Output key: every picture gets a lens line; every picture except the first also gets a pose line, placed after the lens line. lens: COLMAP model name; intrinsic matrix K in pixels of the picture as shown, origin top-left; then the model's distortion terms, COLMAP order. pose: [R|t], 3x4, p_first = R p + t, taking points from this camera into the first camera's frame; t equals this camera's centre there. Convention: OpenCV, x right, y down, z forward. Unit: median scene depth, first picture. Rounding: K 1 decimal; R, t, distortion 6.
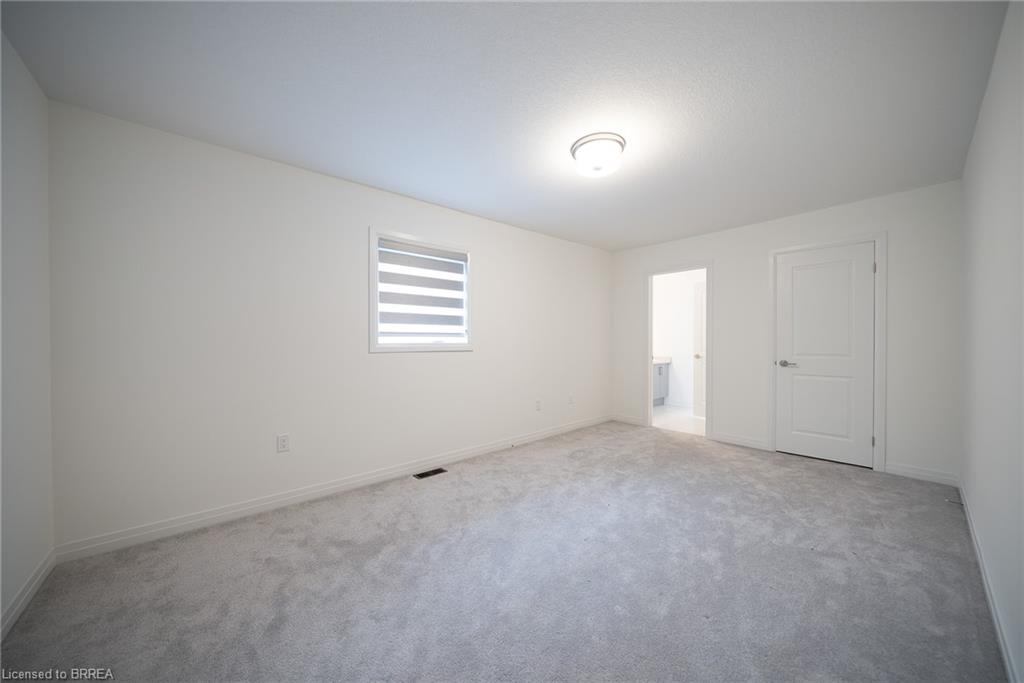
lens RADIAL K [[354.2, 0, 508.5], [0, 354.2, 338.7], [0, 0, 1]] dist [-0.021214, -0.000357]
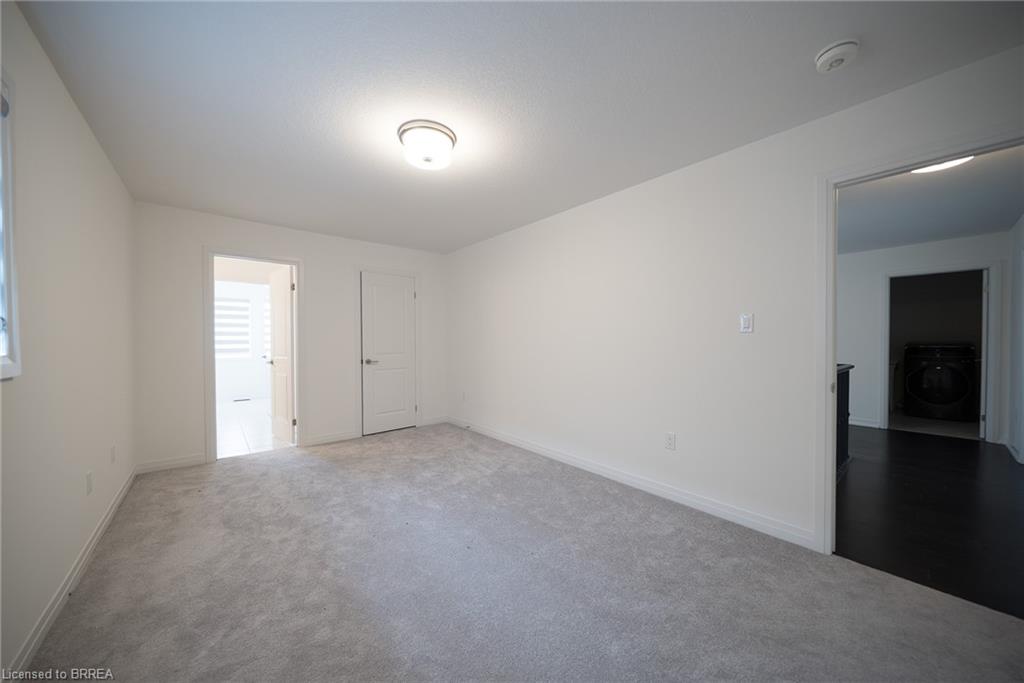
lens RADIAL K [[354.2, 0, 508.3], [0, 354.2, 345.8], [0, 0, 1]] dist [-0.021214, -0.000357]
pose [[-0.009160, -0.016671, 0.999819, -0.504245], [-0.002012, 0.999859, 0.016653, -0.006422], [-0.999956, -0.001859, -0.009192, 0.597909]]
